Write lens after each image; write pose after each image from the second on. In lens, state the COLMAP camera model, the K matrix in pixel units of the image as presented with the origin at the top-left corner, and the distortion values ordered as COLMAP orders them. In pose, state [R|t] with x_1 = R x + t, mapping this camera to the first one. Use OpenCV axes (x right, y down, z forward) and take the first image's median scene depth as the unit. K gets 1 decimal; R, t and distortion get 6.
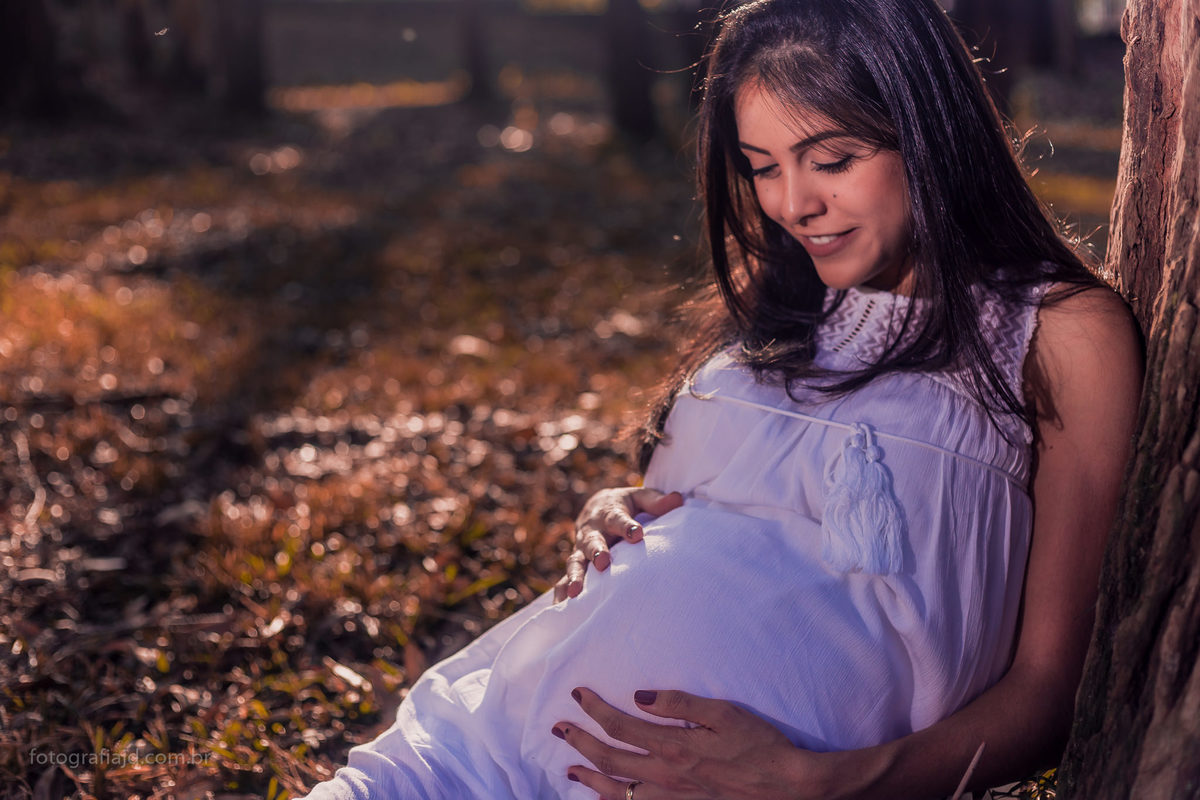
lens RADIAL K [[1762.9, 0, 595.6], [0, 1762.9, 404.9], [0, 0, 1]] dist [0.006517, 0.000000]
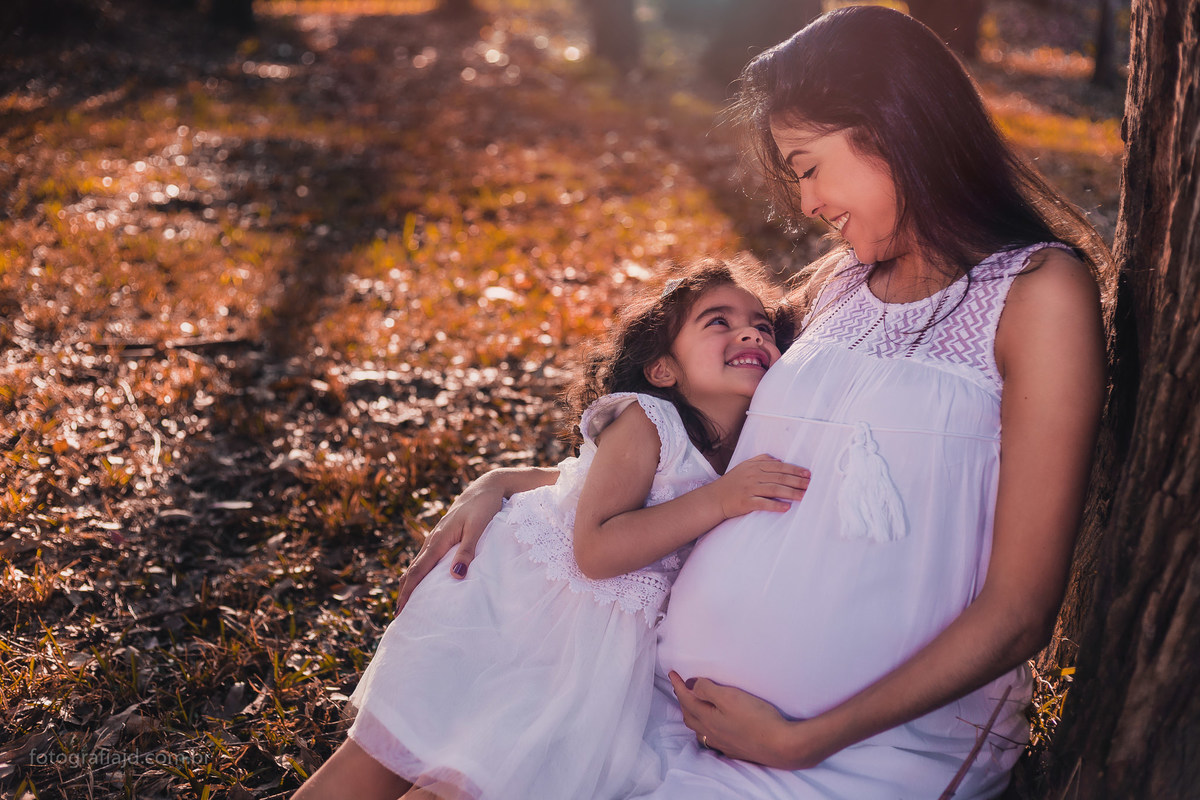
lens RADIAL K [[1762.9, 0, 606.5], [0, 1762.9, 393.8], [0, 0, 1]] dist [0.006517, 0.000000]
pose [[0.999170, 0.019450, 0.035794, -0.131766], [-0.021257, 0.998483, 0.050793, -0.086572], [-0.034752, -0.051512, 0.998068, -0.312001]]
